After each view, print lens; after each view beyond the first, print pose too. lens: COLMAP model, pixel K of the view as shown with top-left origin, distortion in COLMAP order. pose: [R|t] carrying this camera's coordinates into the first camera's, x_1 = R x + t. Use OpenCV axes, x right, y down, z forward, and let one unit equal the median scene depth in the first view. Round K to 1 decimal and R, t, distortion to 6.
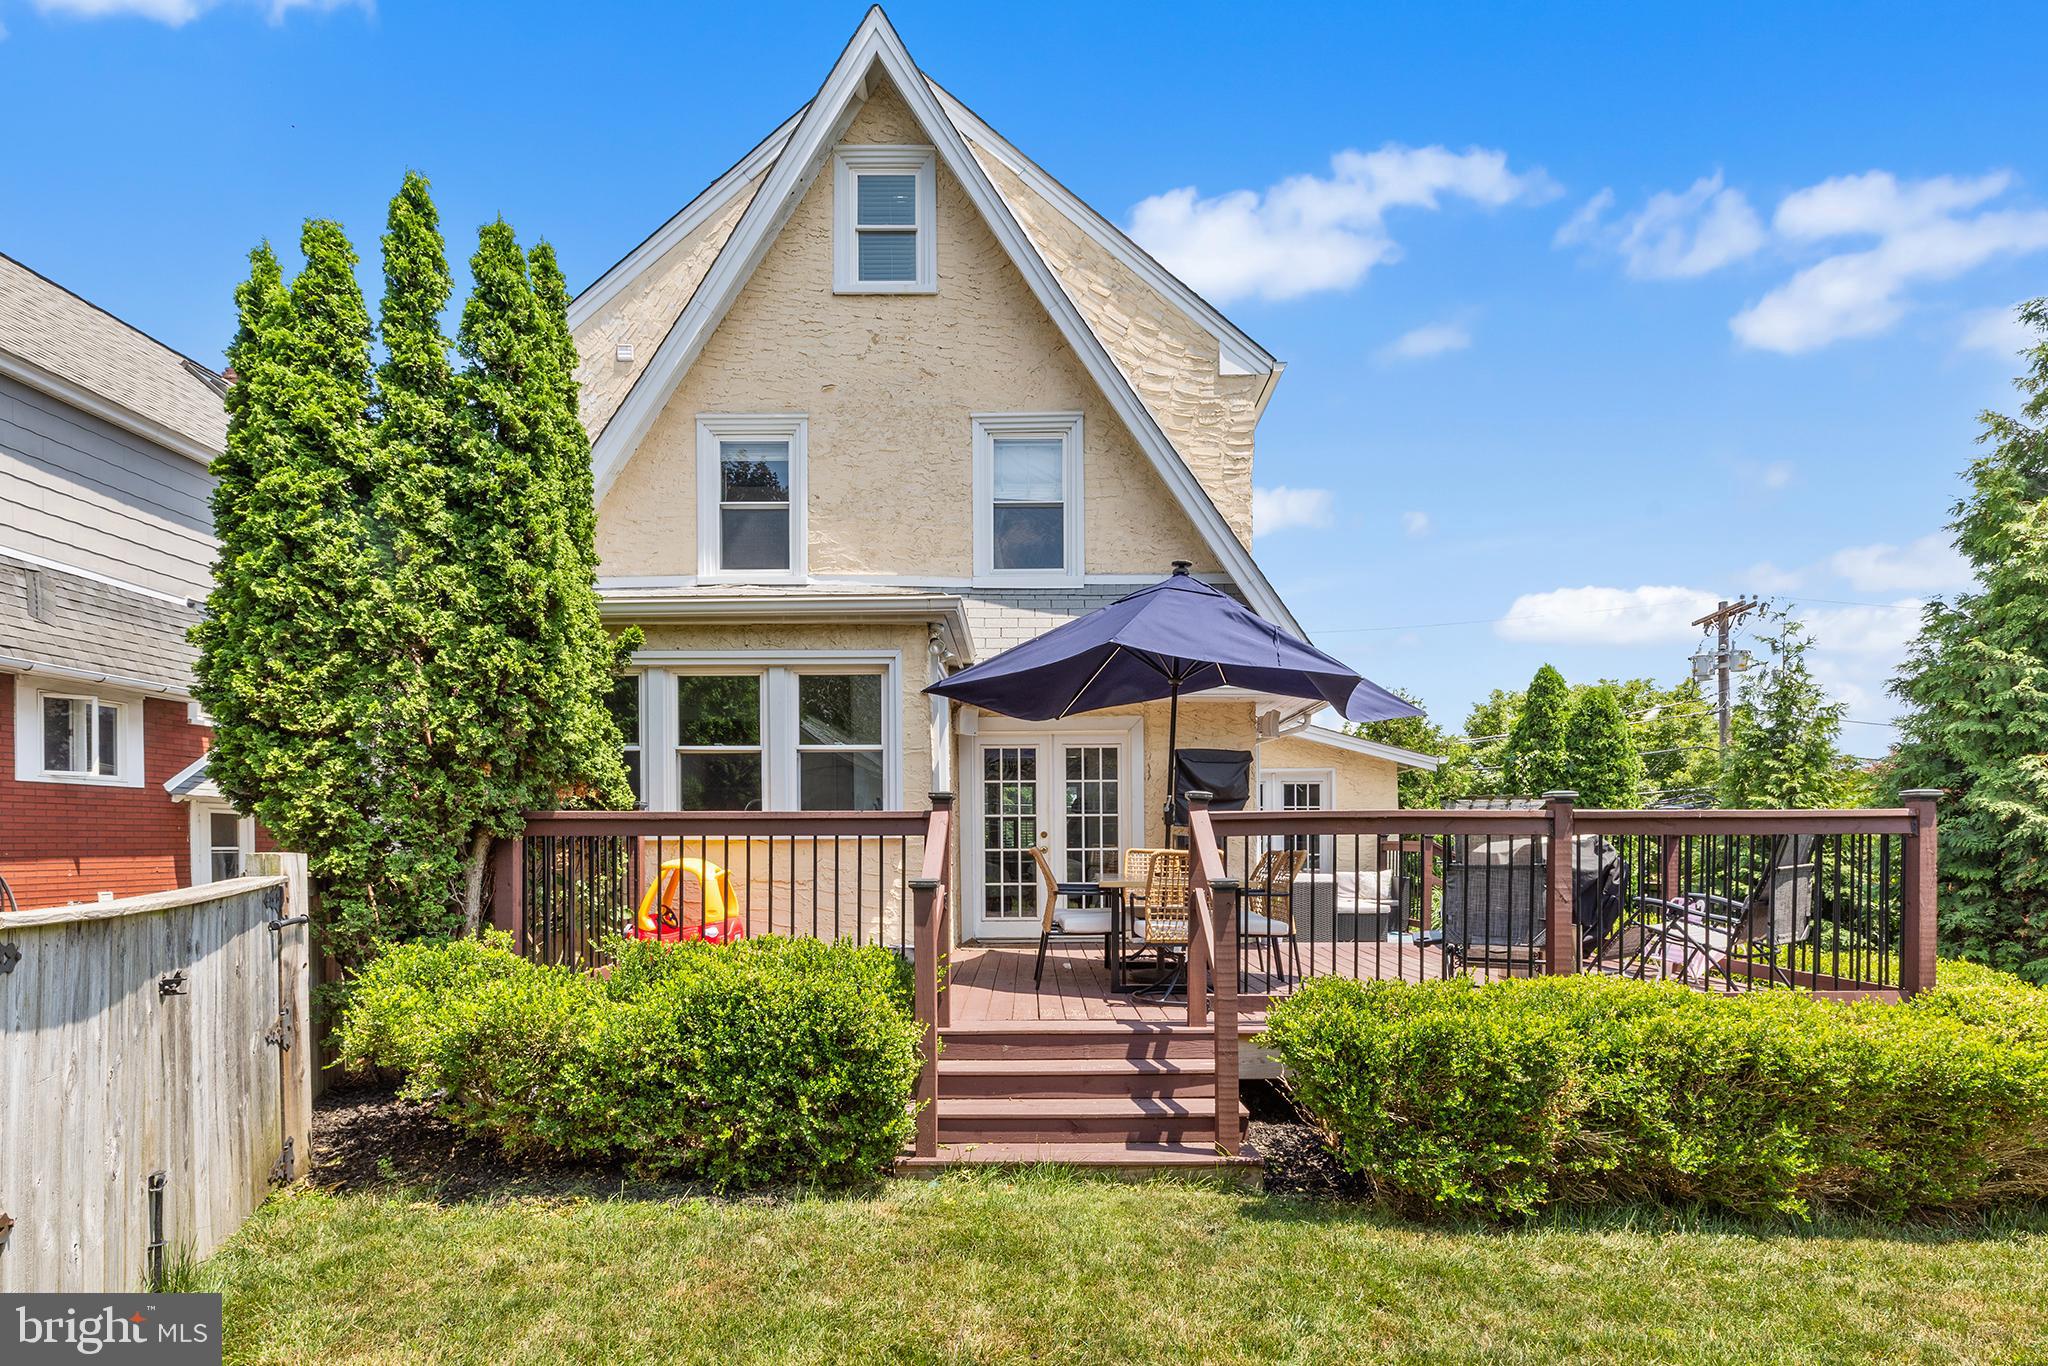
lens RADIAL K [[965.5, 0, 1024.1], [0, 965.5, 820.3], [0, 0, 1]] dist [-0.000659, 0.000111]
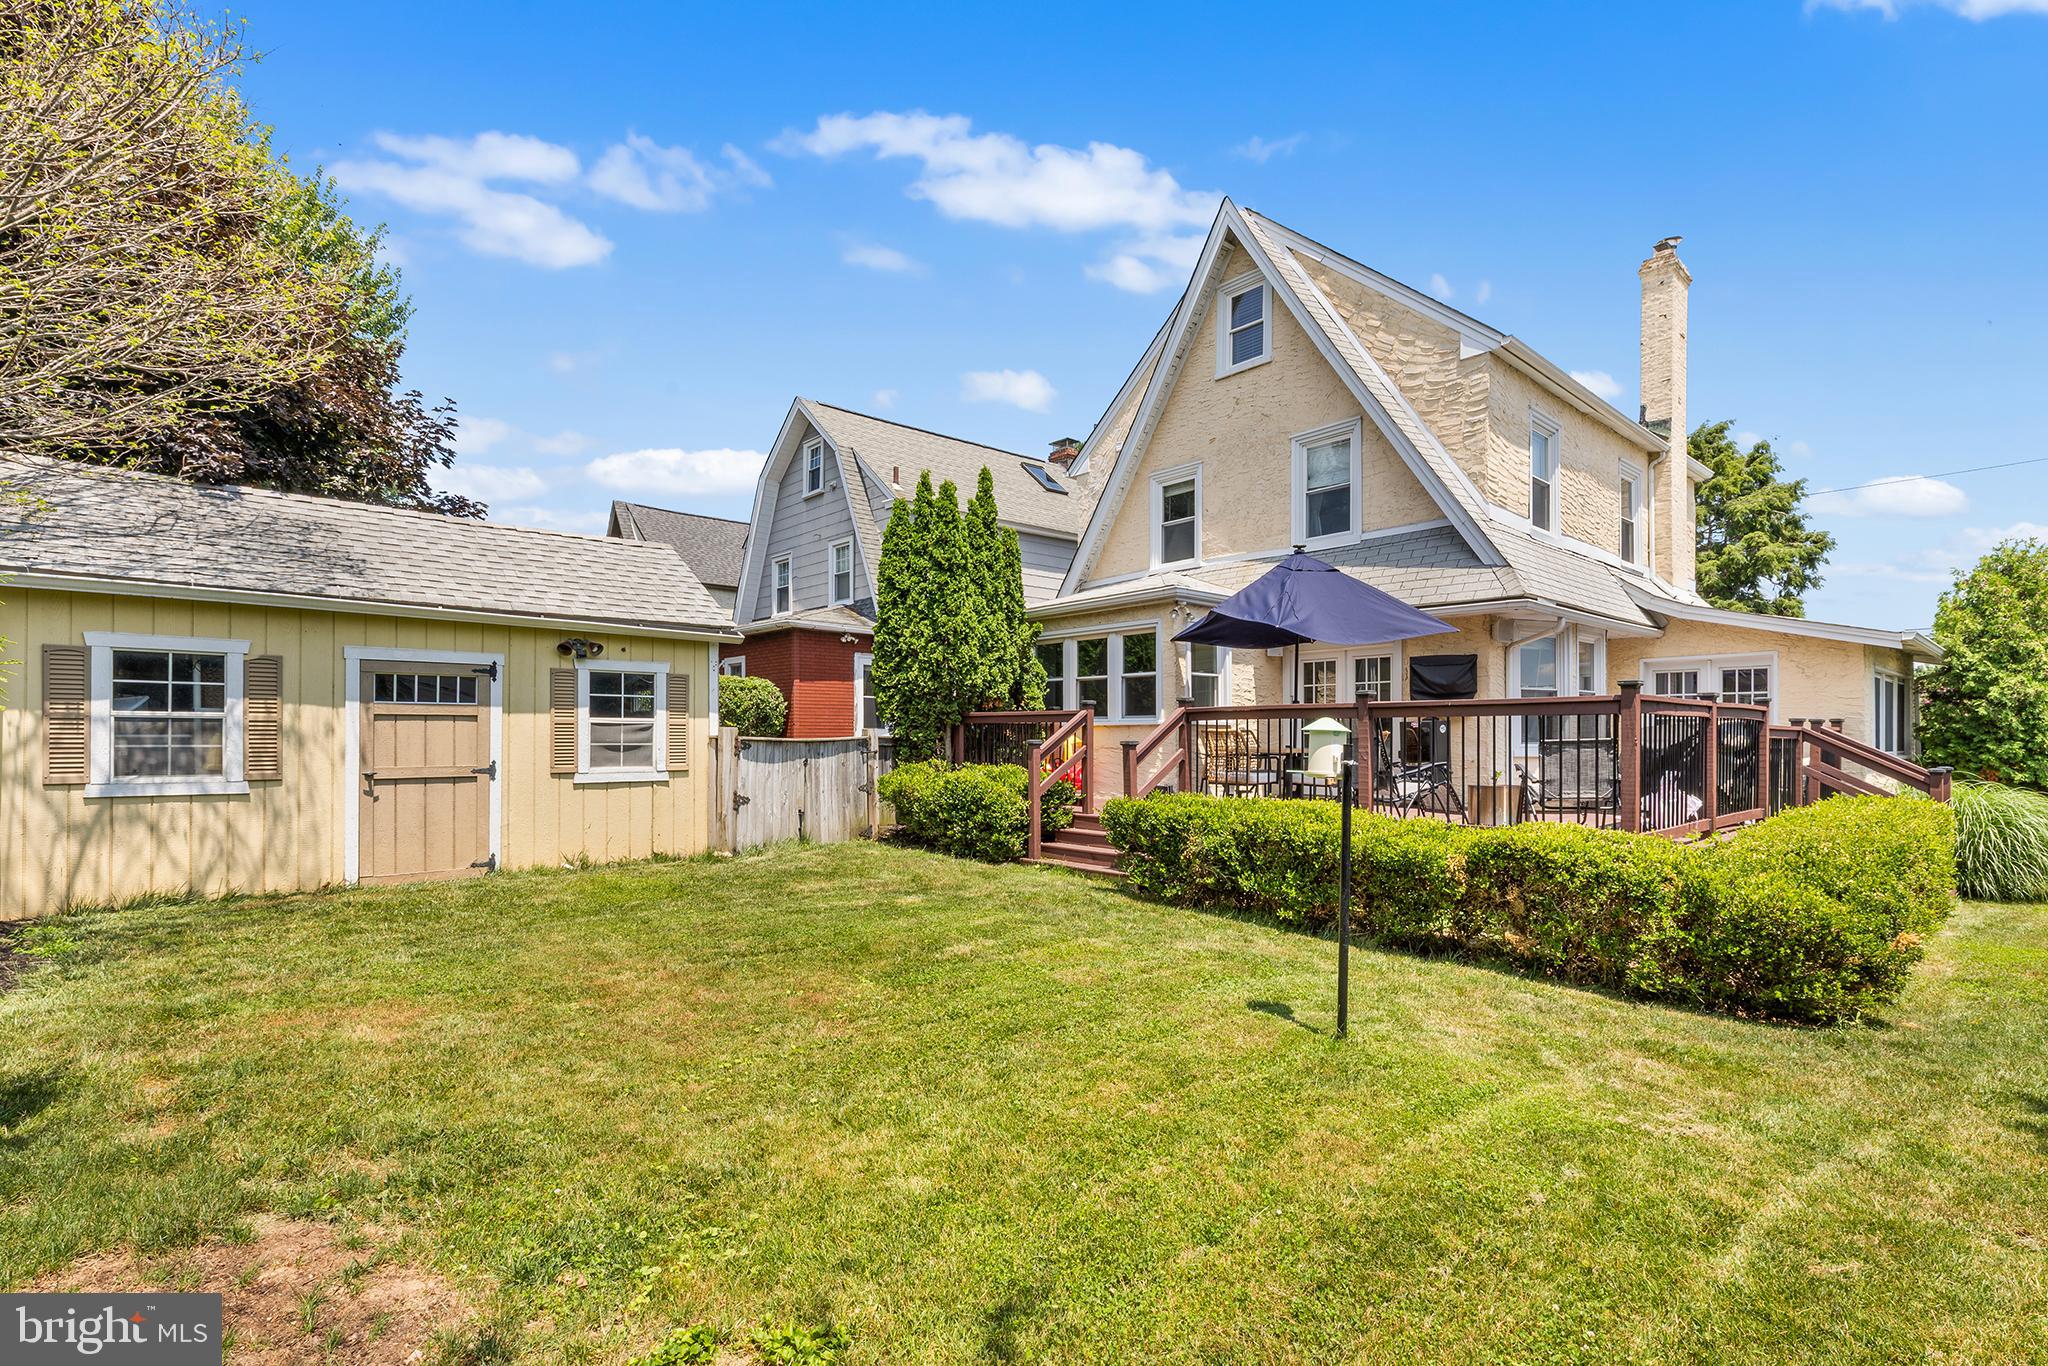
lens RADIAL K [[943.6, 0, 1031.5], [0, 943.6, 668.2], [0, 0, 1]] dist [-0.000518, -0.000596]
pose [[0.664938, -0.050570, -0.745184, 0.741907], [0.013758, 0.998365, -0.055474, 0.006463], [0.746772, 0.026634, 0.664547, -0.242536]]
